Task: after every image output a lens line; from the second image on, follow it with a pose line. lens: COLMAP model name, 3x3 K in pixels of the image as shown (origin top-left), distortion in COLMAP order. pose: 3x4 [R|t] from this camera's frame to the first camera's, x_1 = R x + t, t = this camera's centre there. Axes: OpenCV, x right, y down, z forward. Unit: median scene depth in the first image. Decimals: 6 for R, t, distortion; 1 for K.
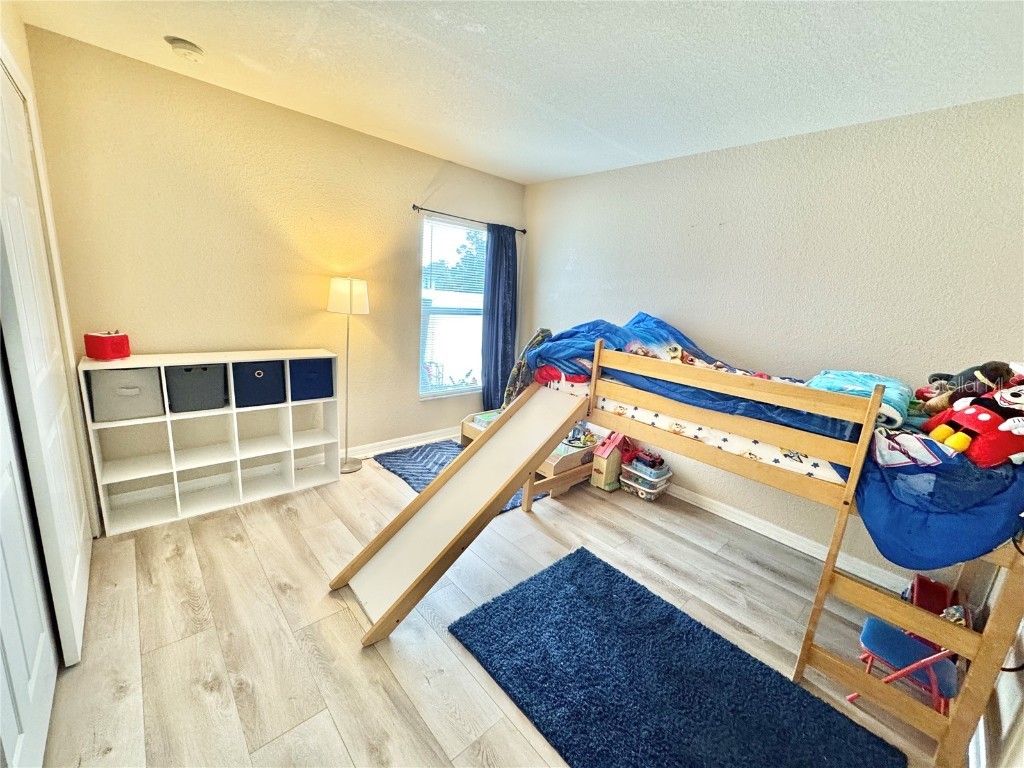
lens RADIAL K [[410.9, 0, 513.1], [0, 410.9, 384.0], [0, 0, 1]] dist [0.004386, -0.000010]
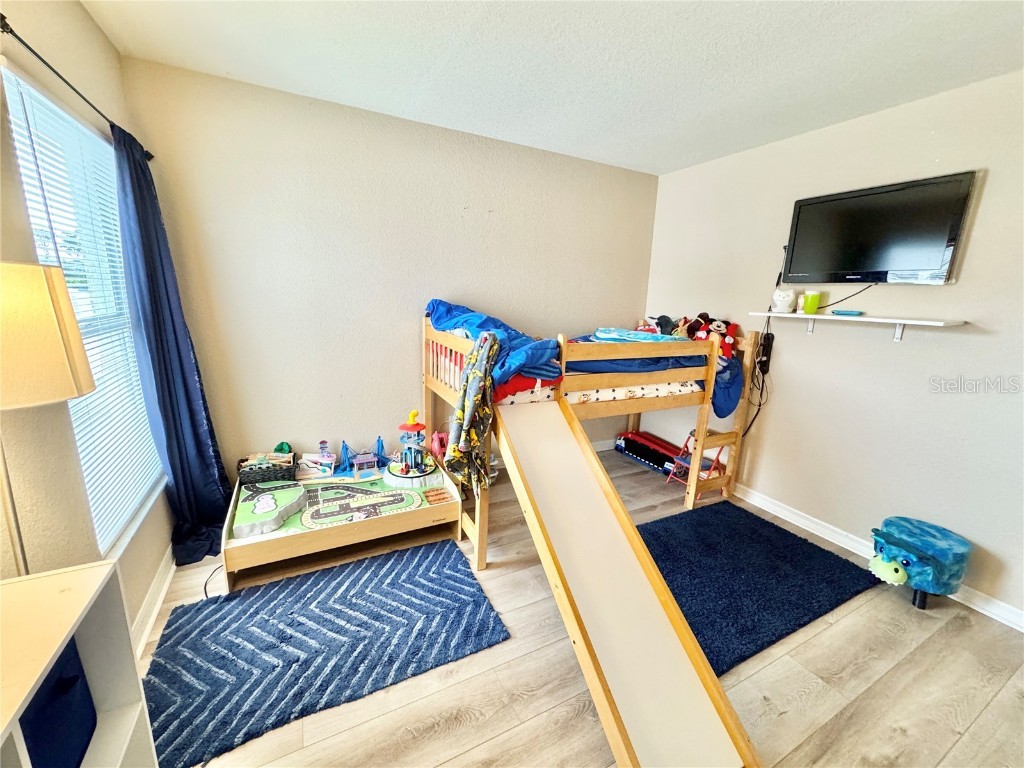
lens RADIAL K [[410.9, 0, 515.0], [0, 410.9, 383.1], [0, 0, 1]] dist [0.004386, -0.000010]
pose [[0.265629, -0.272437, 0.924781, -1.045567], [0.195307, 0.954558, 0.225110, -0.342626], [-0.944085, 0.120821, 0.306767, 1.201157]]
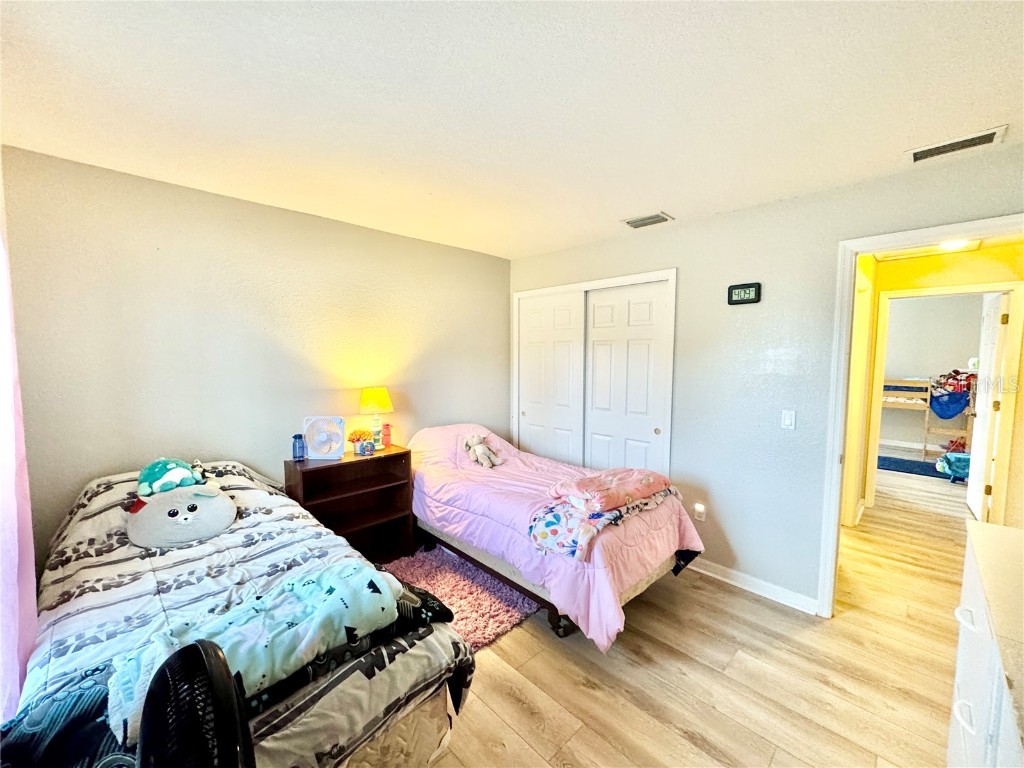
lens RADIAL K [[410.9, 0, 510.0], [0, 410.9, 390.0], [0, 0, 1]] dist [0.004386, -0.000010]
pose [[0.996801, -0.075925, 0.024975, -3.221884], [0.078858, 0.985162, -0.152439, 0.399974], [-0.013031, 0.153921, 0.987997, -2.841235]]
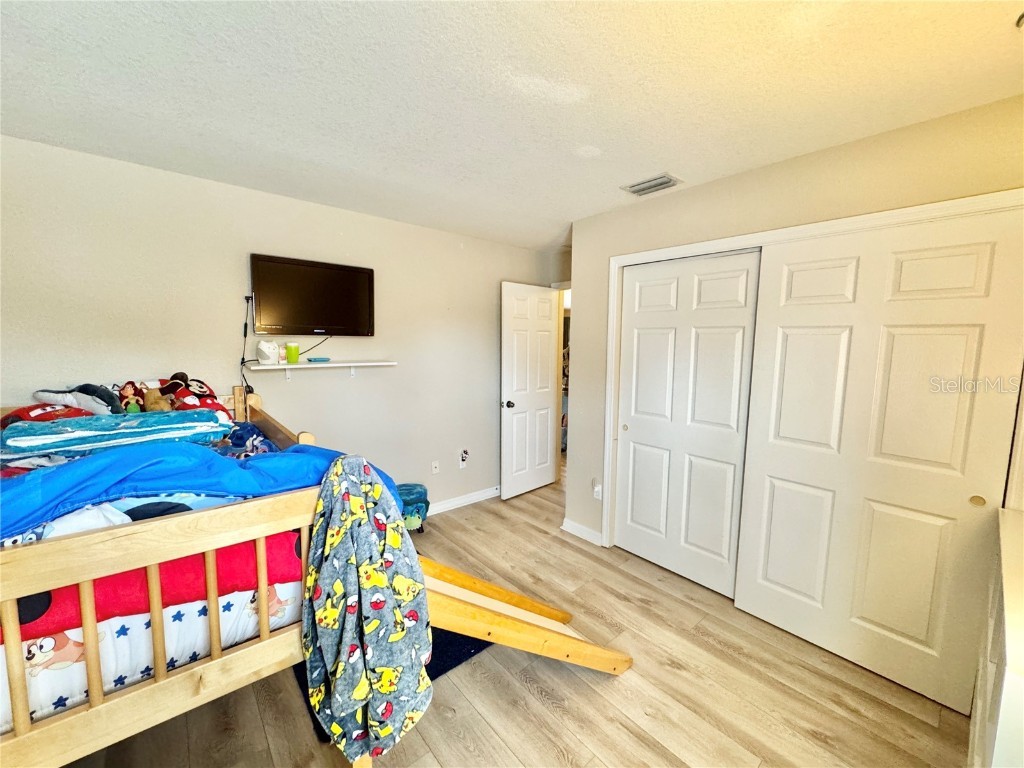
lens RADIAL K [[410.9, 0, 510.8], [0, 410.9, 383.1], [0, 0, 1]] dist [0.004386, -0.000010]
pose [[-0.994948, -0.093497, 0.036550, -0.156508], [-0.077046, 0.944608, 0.319030, -0.569370], [-0.064354, 0.314603, -0.947039, 2.227607]]
